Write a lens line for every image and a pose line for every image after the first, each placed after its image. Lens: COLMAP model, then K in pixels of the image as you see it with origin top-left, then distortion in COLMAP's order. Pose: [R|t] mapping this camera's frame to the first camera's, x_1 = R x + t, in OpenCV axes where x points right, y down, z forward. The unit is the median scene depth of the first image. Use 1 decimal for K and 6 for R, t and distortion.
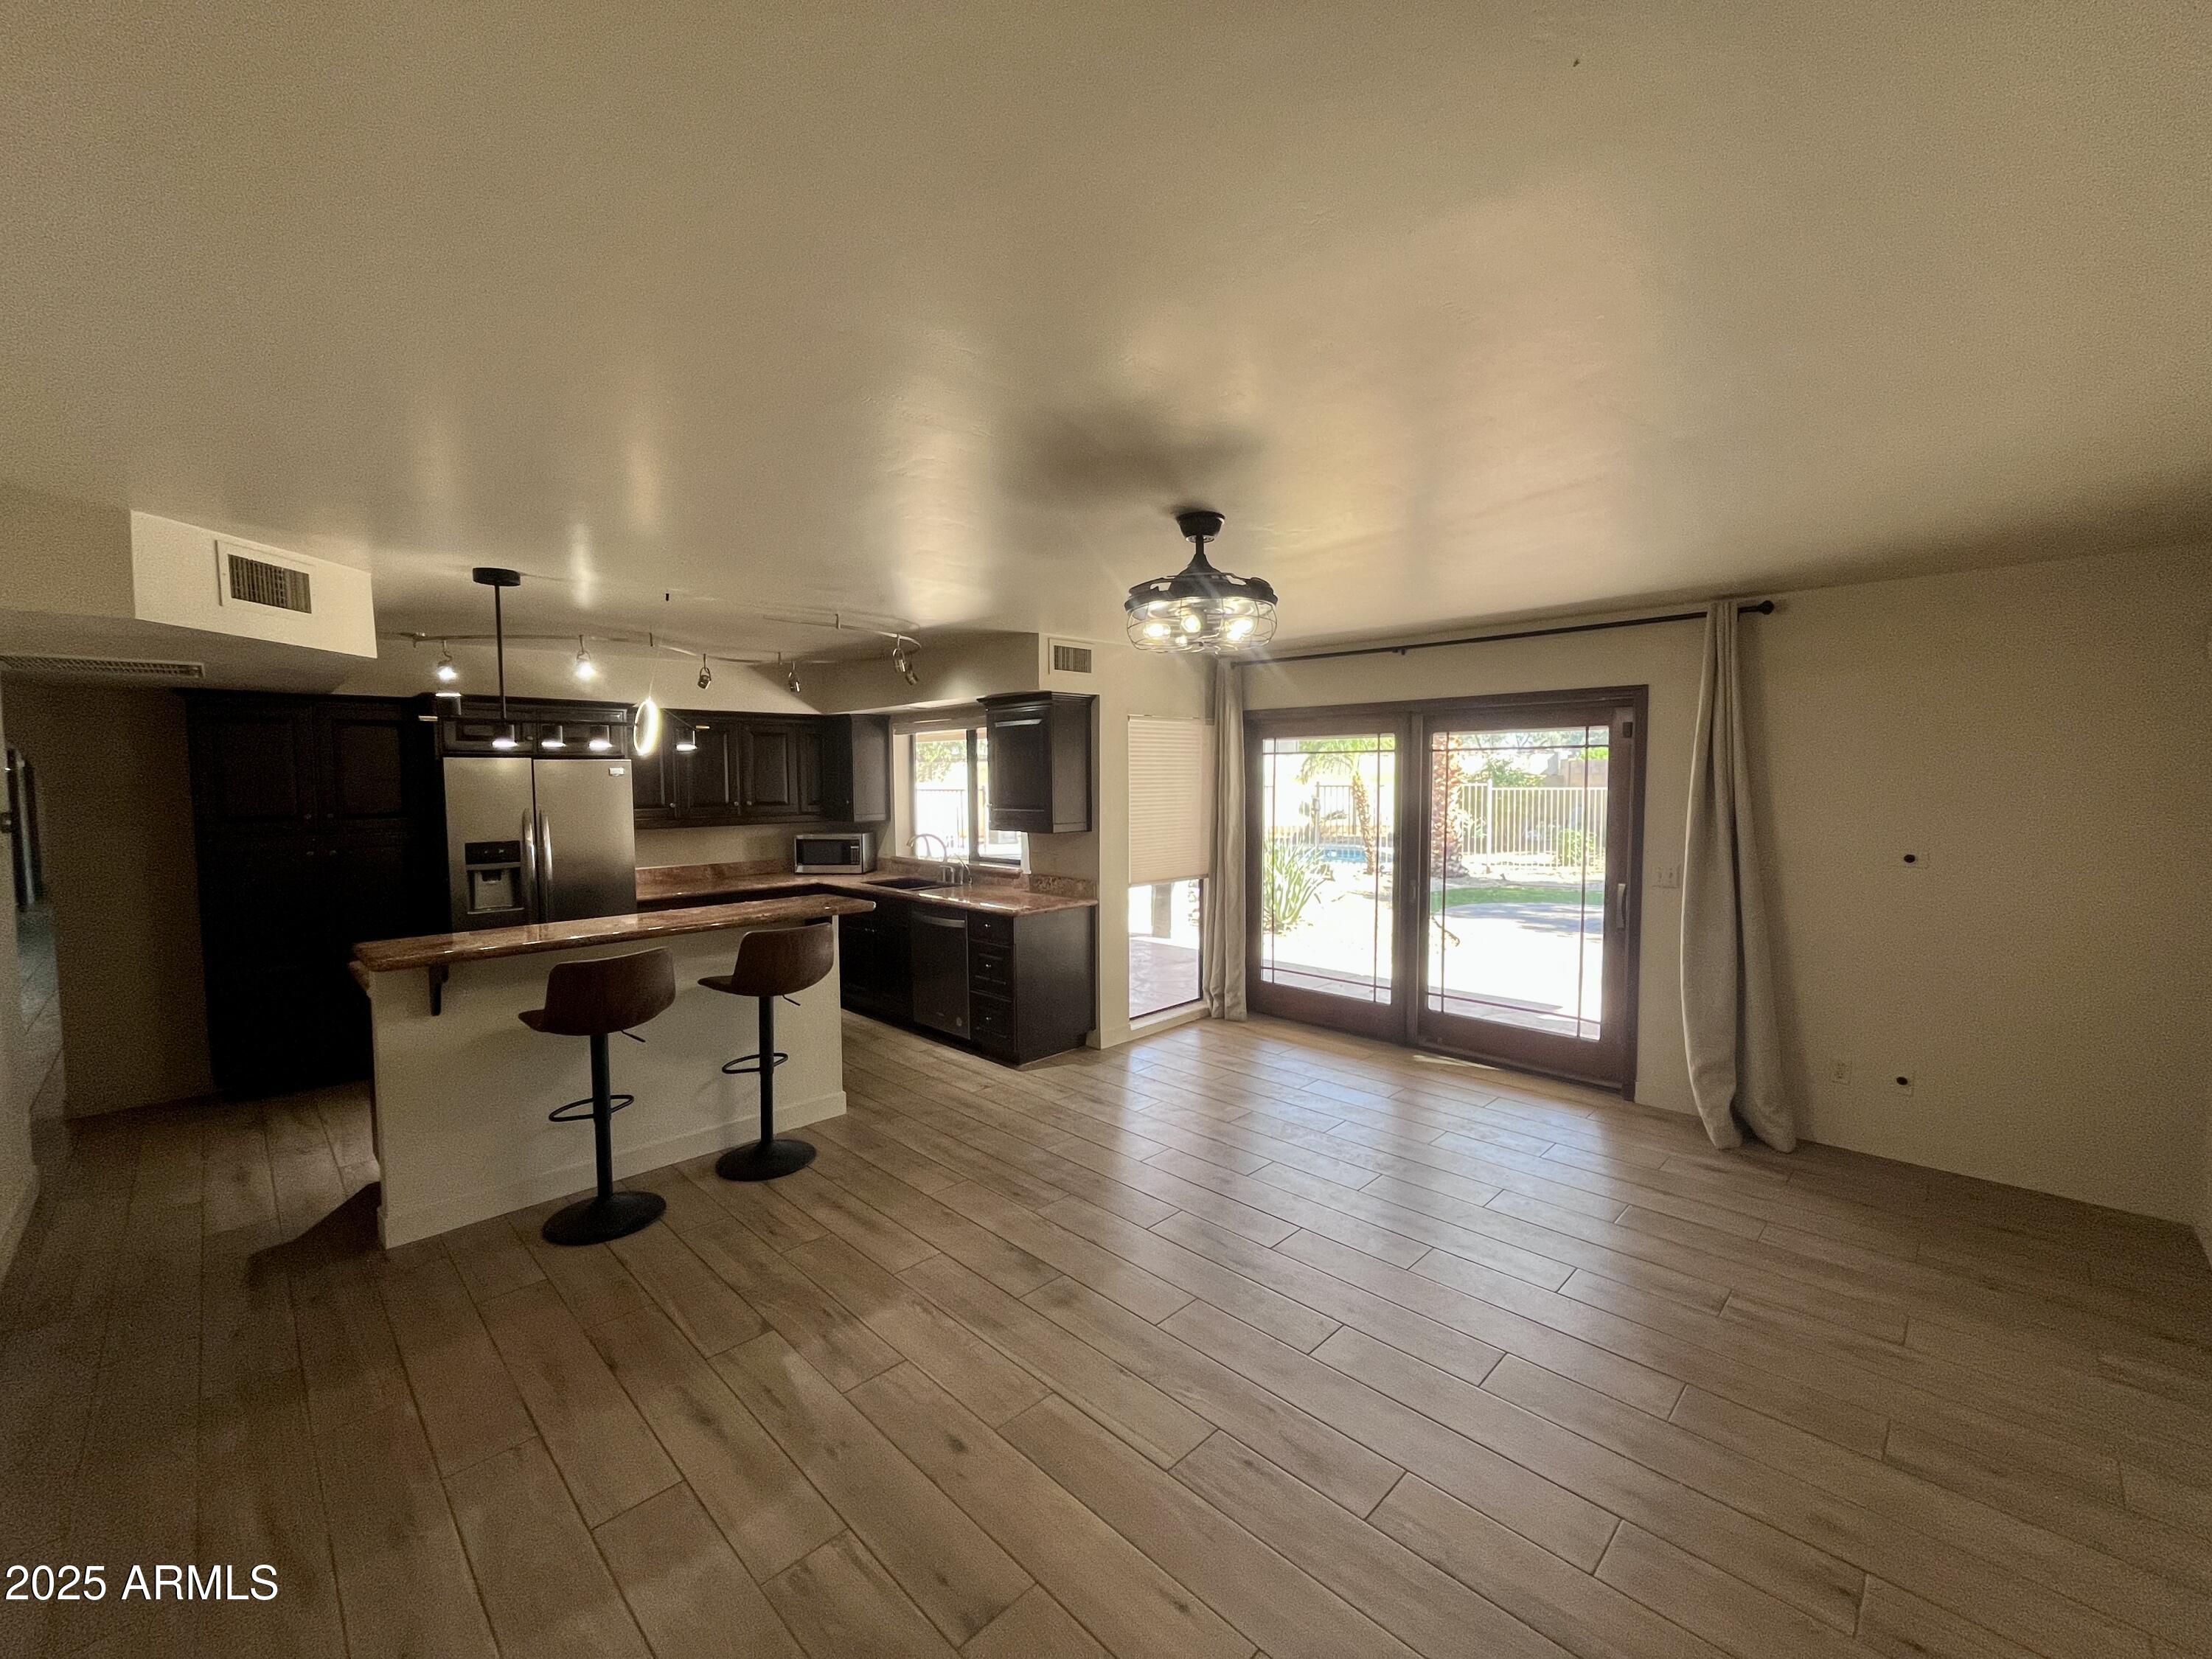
lens RADIAL K [[896.8, 0, 1118.4], [0, 896.8, 828.7], [0, 0, 1]] dist [-0.004235, -0.000410]
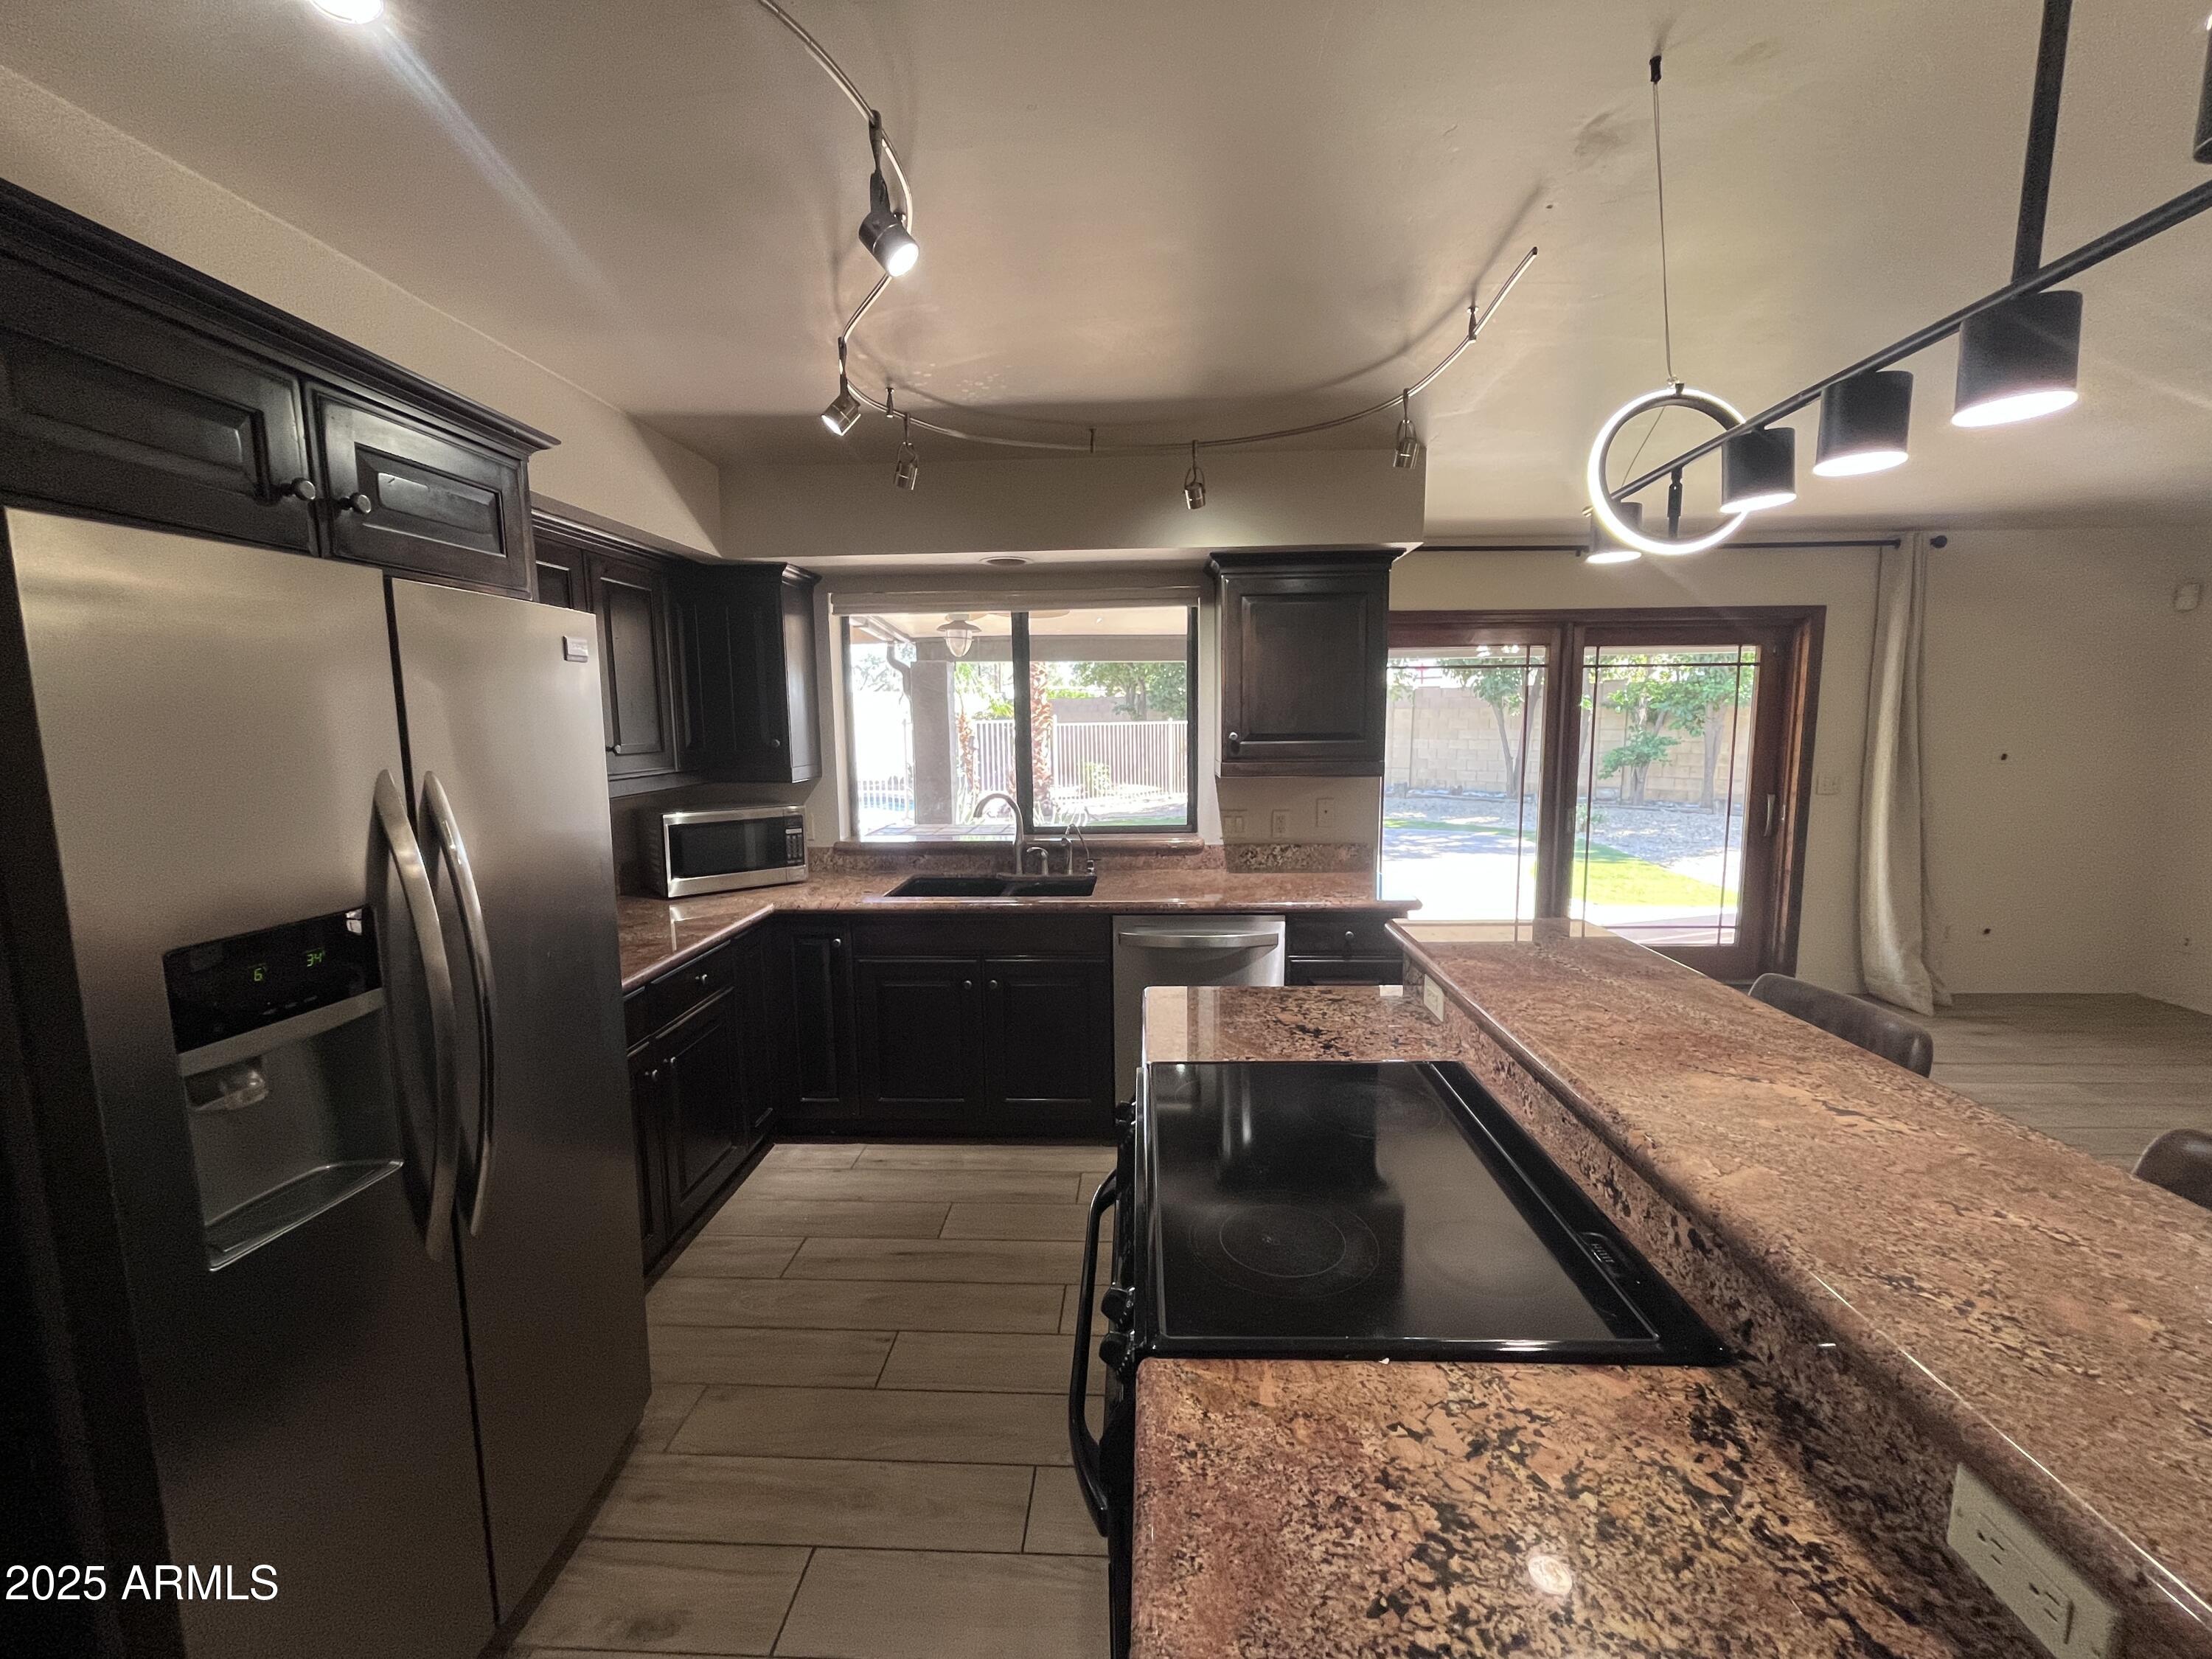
lens RADIAL K [[896.8, 0, 1108.3], [0, 896.8, 825.5], [0, 0, 1]] dist [-0.004235, -0.000410]
pose [[0.748168, -0.090007, 0.657376, -0.593937], [0.043493, 0.995278, 0.086771, -0.023197], [-0.662082, -0.036328, 0.748550, 0.583963]]
